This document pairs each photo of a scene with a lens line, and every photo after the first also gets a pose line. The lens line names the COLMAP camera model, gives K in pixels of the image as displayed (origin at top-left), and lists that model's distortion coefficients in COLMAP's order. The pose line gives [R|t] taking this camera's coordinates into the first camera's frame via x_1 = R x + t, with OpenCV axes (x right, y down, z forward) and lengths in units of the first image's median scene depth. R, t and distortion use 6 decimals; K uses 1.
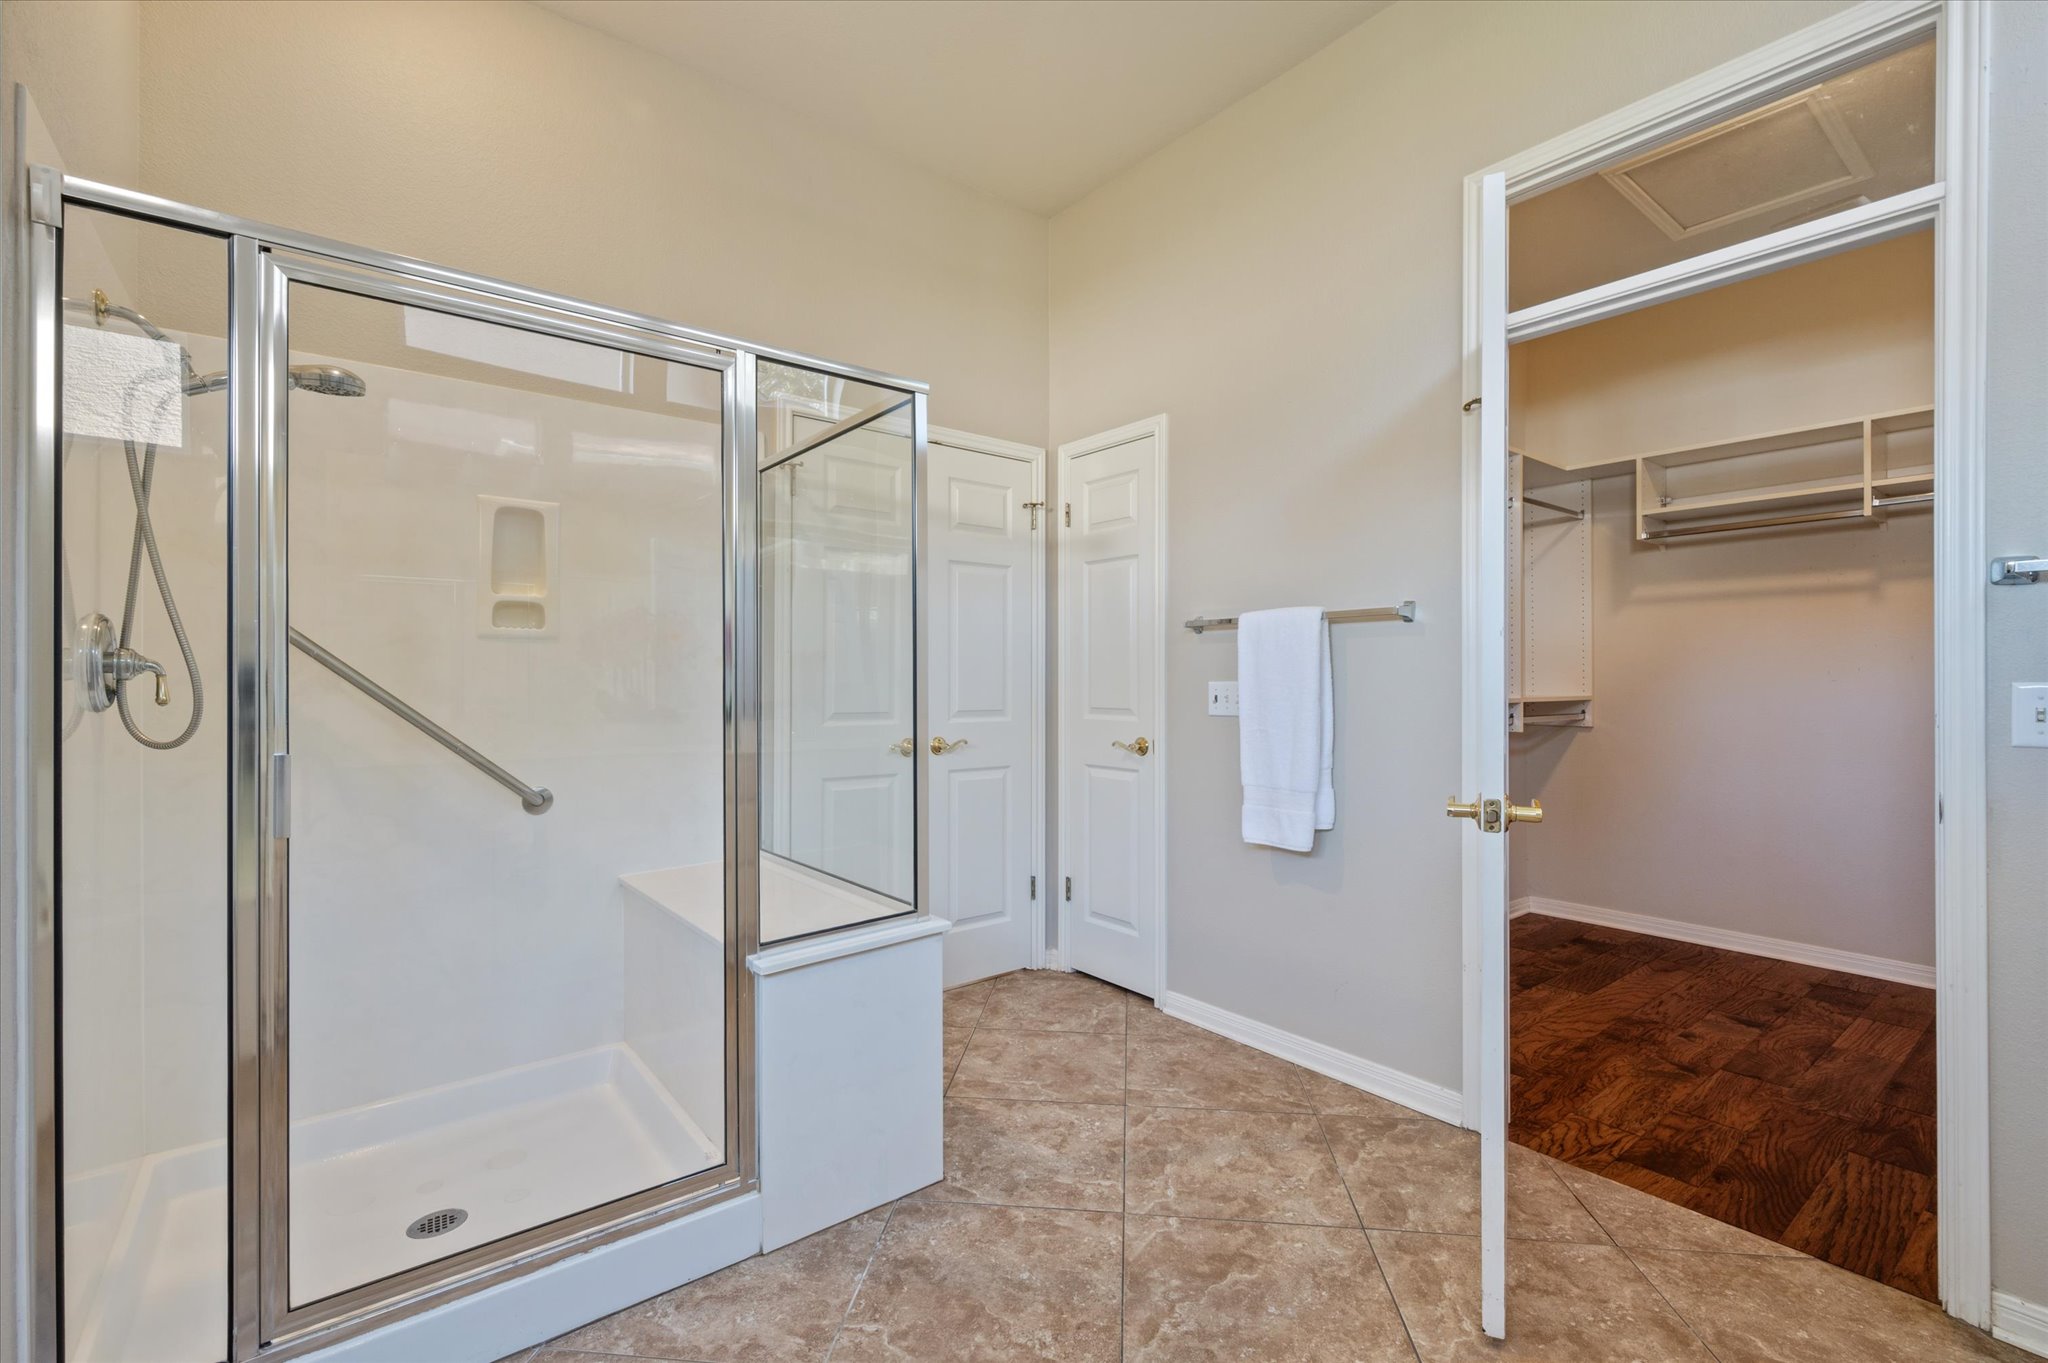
lens RADIAL K [[912.6, 0, 1015.2], [0, 912.6, 679.1], [0, 0, 1]] dist [-0.002863, -0.000220]
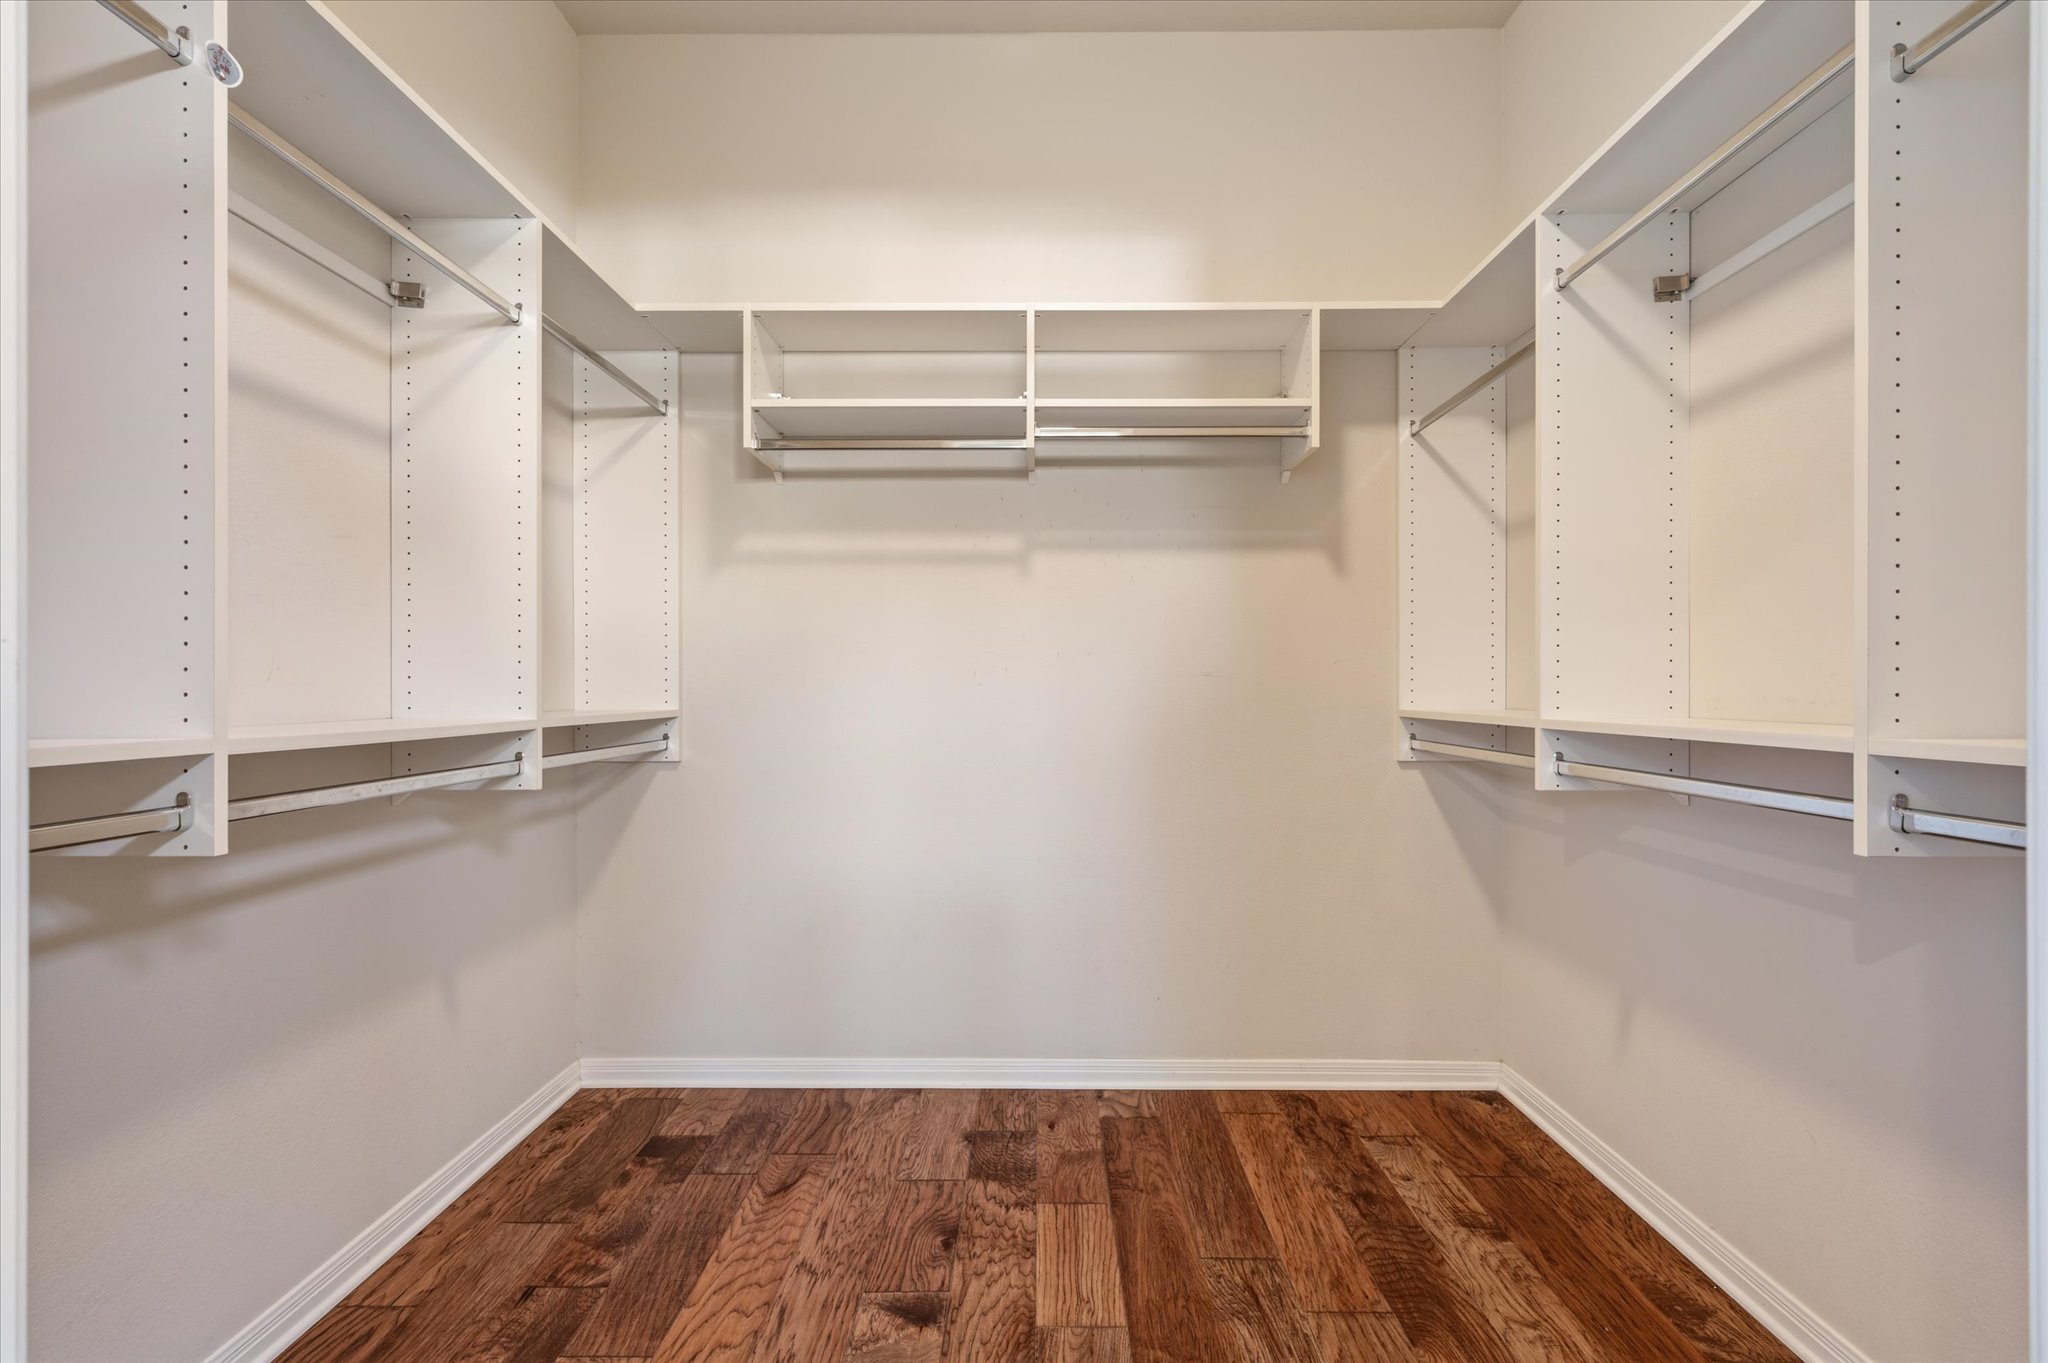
lens RADIAL K [[912.6, 0, 1018.8], [0, 912.6, 684.4], [0, 0, 1]] dist [-0.002863, -0.000220]
pose [[0.628335, 0.004732, 0.777929, 0.333689], [-0.001947, 0.999988, -0.004510, 0.003832], [-0.777941, 0.001319, 0.628336, 0.487688]]
